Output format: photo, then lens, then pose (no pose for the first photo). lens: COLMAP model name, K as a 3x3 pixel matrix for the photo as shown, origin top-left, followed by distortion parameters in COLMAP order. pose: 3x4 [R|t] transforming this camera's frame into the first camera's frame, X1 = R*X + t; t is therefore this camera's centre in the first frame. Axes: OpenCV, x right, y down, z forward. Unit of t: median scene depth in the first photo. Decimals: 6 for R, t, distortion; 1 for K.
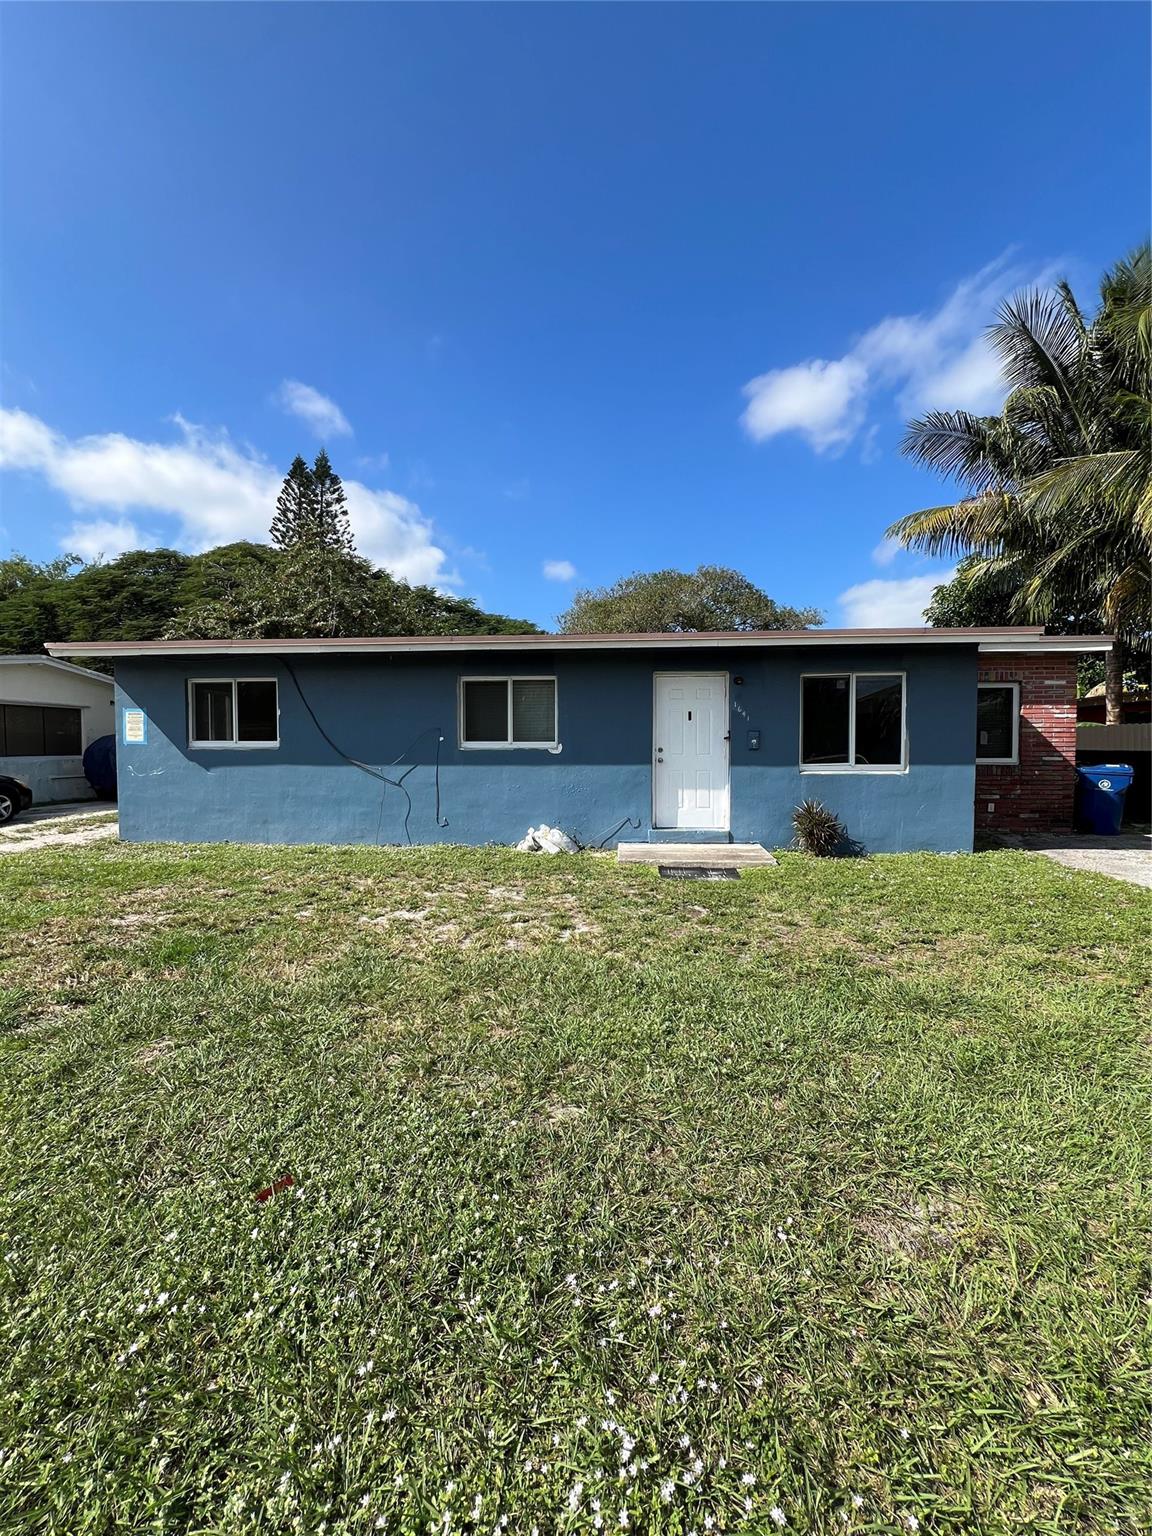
lens RADIAL K [[613.8, 0, 565.5], [0, 613.8, 765.4], [0, 0, 1]] dist [0.003087, -0.000272]
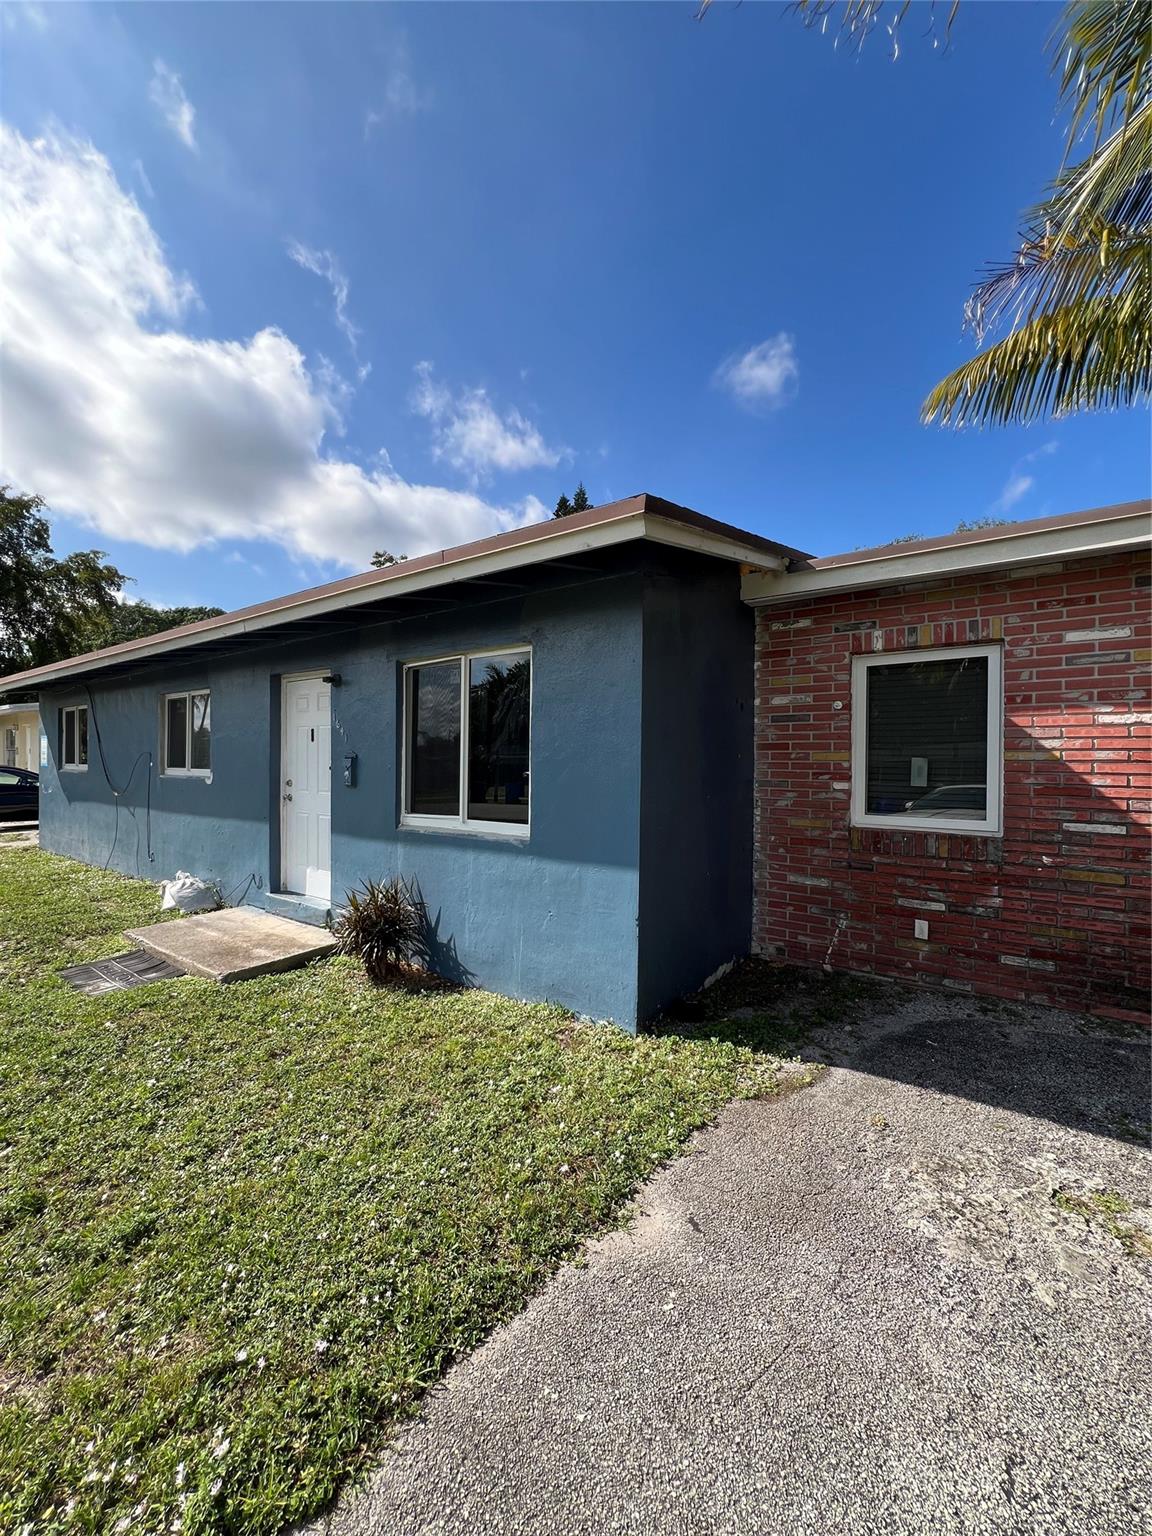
lens RADIAL K [[613.4, 0, 577.2], [0, 613.4, 765.8], [0, 0, 1]] dist [-0.008018, 0.002303]
pose [[0.853573, 0.011765, -0.520841, 0.715906], [-0.025071, 0.999514, -0.018509, -0.035531], [0.520370, 0.028857, 0.853453, 0.495430]]
